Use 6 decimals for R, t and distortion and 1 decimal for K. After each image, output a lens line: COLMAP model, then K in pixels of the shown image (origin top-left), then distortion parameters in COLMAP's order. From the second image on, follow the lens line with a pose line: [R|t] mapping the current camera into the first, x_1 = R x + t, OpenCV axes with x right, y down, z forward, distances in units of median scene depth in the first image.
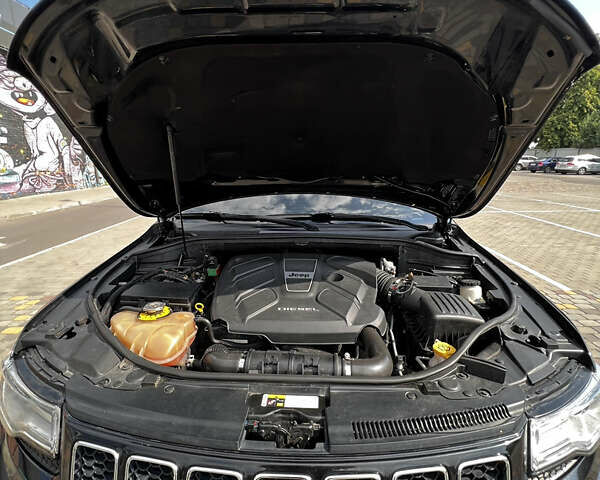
lens RADIAL K [[321.1, 0, 298.7], [0, 321.1, 238.5], [0, 0, 1]] dist [-0.003527, 0.000404]
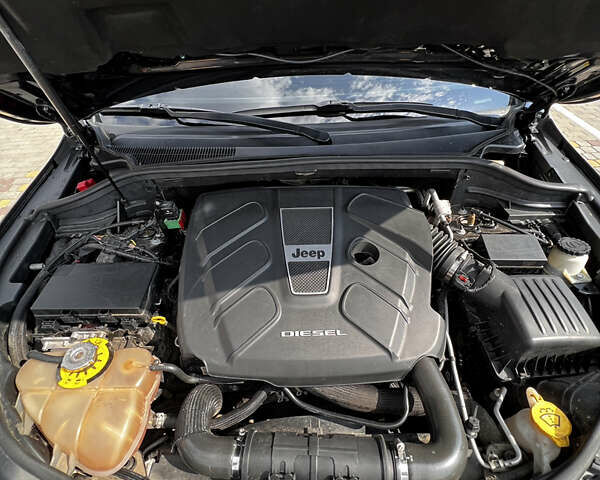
lens RADIAL K [[321.1, 0, 298.7], [0, 321.1, 238.5], [0, 0, 1]] dist [-0.003527, 0.000404]
pose [[0.998196, -0.058346, 0.014126, -0.025017], [0.043464, 0.864722, 0.500366, -0.224708], [-0.041410, -0.498849, 0.865699, 0.472709]]
